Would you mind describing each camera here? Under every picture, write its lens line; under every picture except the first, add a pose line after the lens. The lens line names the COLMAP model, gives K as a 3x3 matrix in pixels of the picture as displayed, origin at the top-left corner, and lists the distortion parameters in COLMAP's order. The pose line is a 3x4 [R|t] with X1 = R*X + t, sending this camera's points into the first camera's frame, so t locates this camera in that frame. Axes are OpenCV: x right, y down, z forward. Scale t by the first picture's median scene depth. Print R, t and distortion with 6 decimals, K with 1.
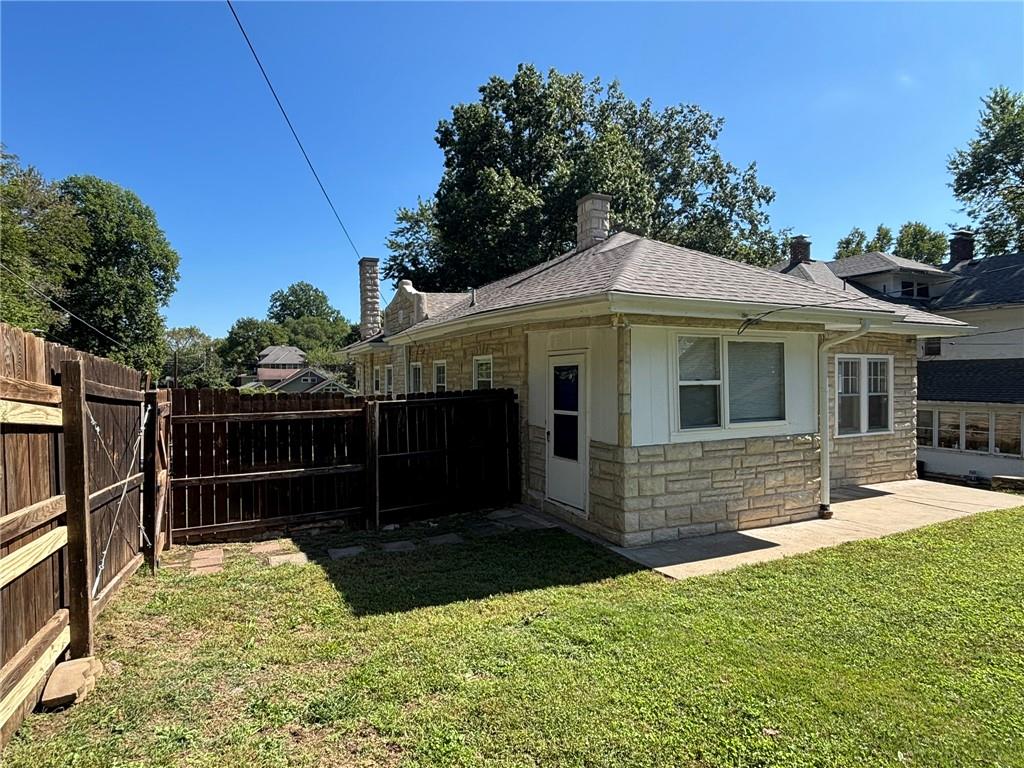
lens RADIAL K [[568.8, 0, 512.0], [0, 568.8, 384.0], [0, 0, 1]] dist [0.004921, 0.002476]
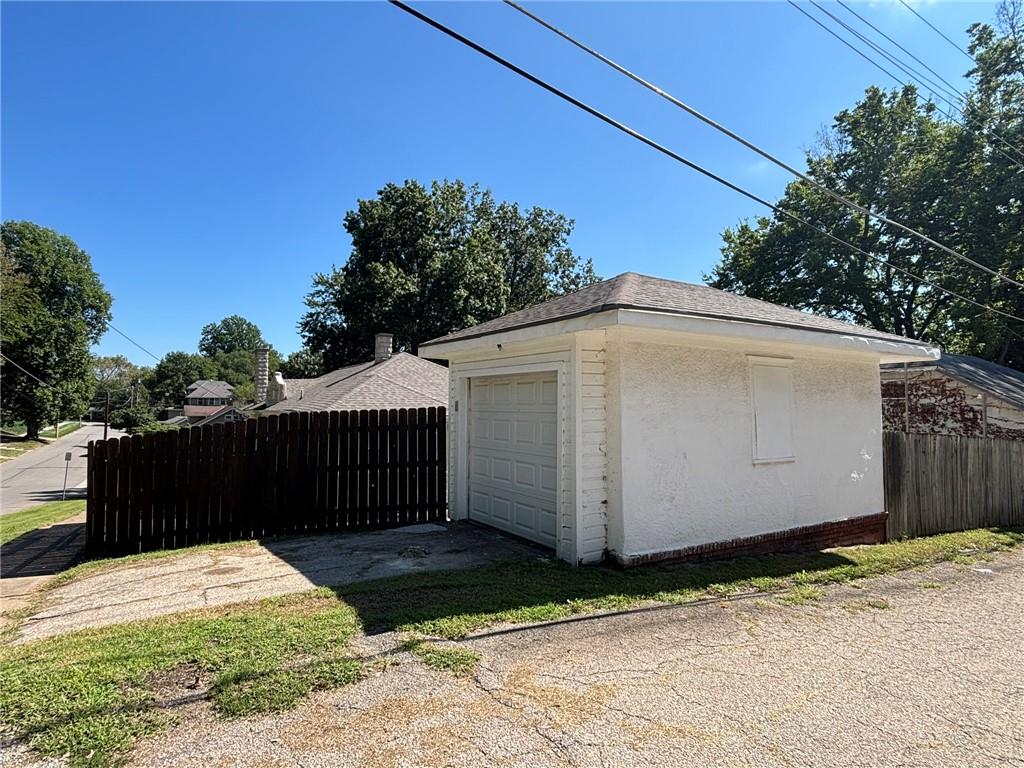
lens RADIAL K [[568.8, 0, 512.0], [0, 568.8, 384.0], [0, 0, 1]] dist [0.004921, 0.002476]
pose [[0.995111, 0.018357, 0.097037, 0.068109], [-0.013146, 0.998450, -0.054073, -0.016510], [-0.097880, 0.052533, 0.993811, -0.141876]]
